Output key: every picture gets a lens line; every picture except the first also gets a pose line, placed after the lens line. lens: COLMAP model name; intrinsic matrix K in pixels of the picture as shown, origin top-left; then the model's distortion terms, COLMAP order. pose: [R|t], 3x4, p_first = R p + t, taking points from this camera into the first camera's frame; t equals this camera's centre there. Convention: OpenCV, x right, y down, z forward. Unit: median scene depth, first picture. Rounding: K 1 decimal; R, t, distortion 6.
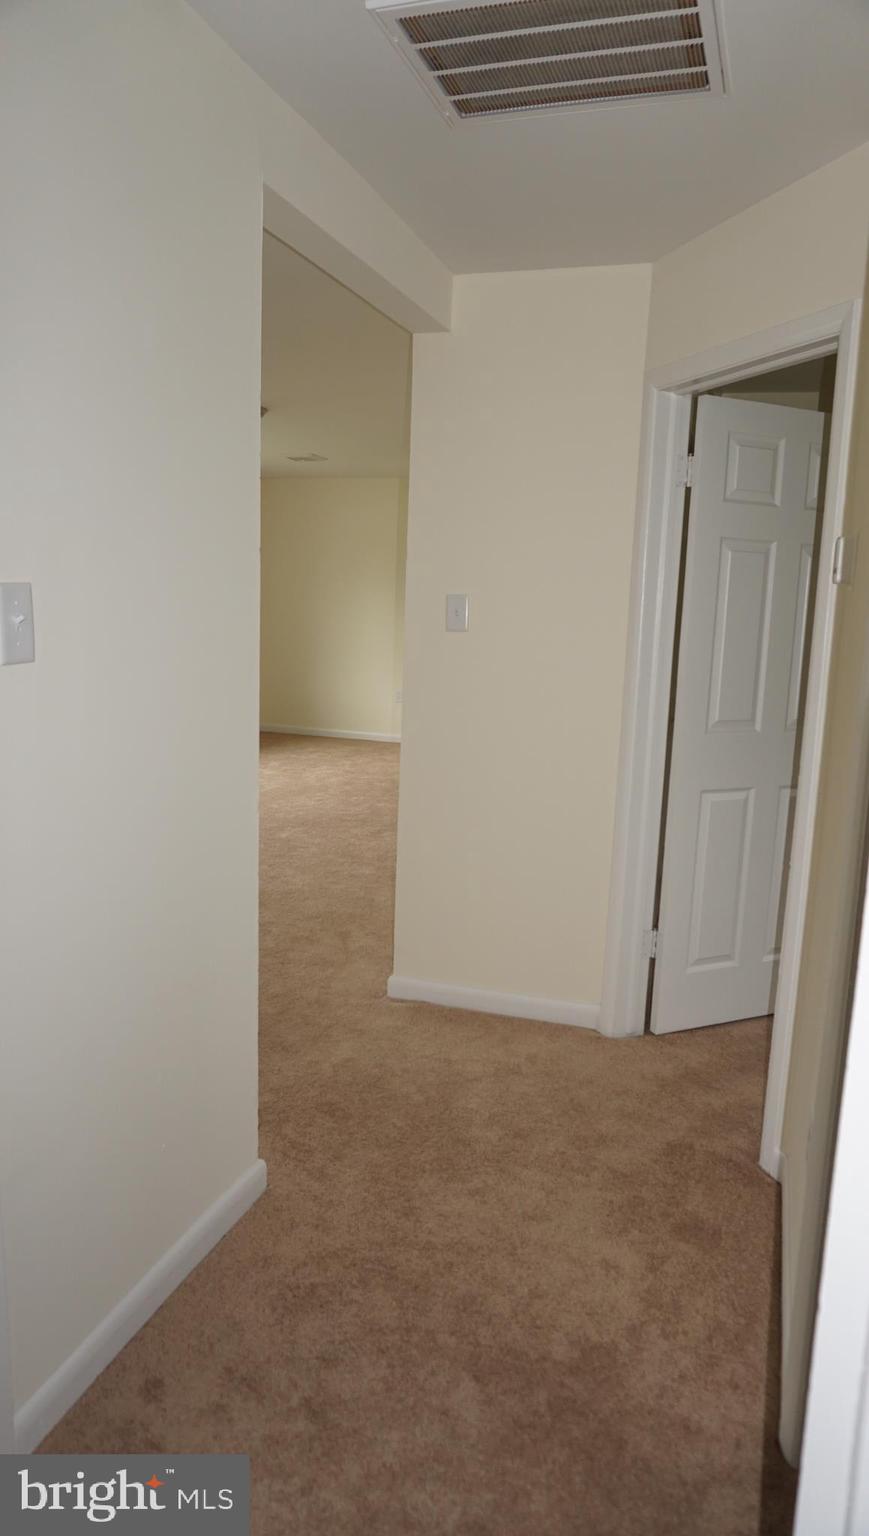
lens RADIAL K [[1012.1, 0, 434.7], [0, 1012.1, 766.5], [0, 0, 1]] dist [-0.071384, 0.003171]
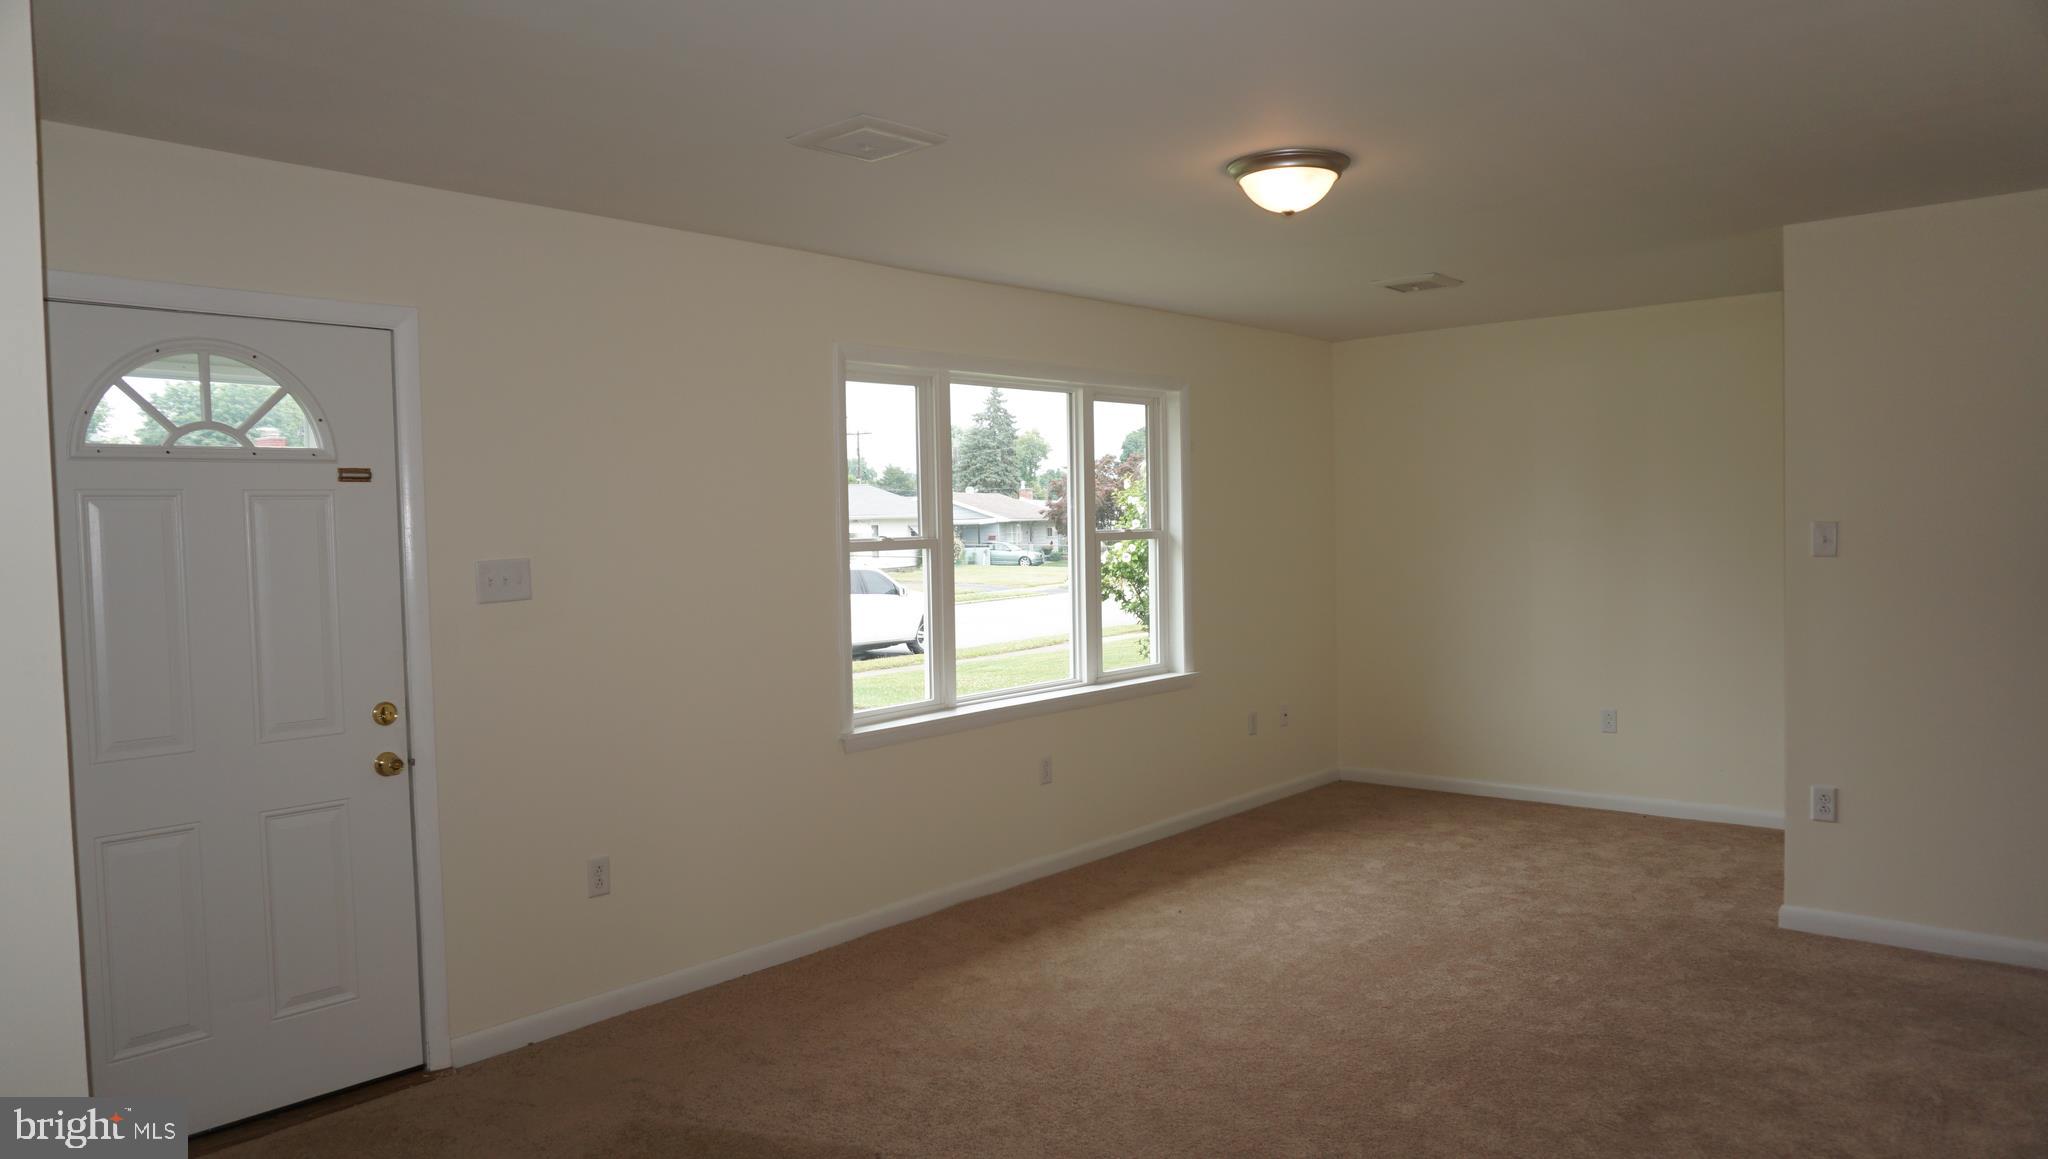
lens RADIAL K [[1349.4, 0, 1024.4], [0, 1349.4, 579.3], [0, 0, 1]] dist [-0.071384, 0.003171]
pose [[0.921204, -0.036324, -0.387381, -0.056122], [-0.015821, 0.991312, -0.130576, -0.060016], [0.388758, 0.126416, 0.912626, 0.305558]]
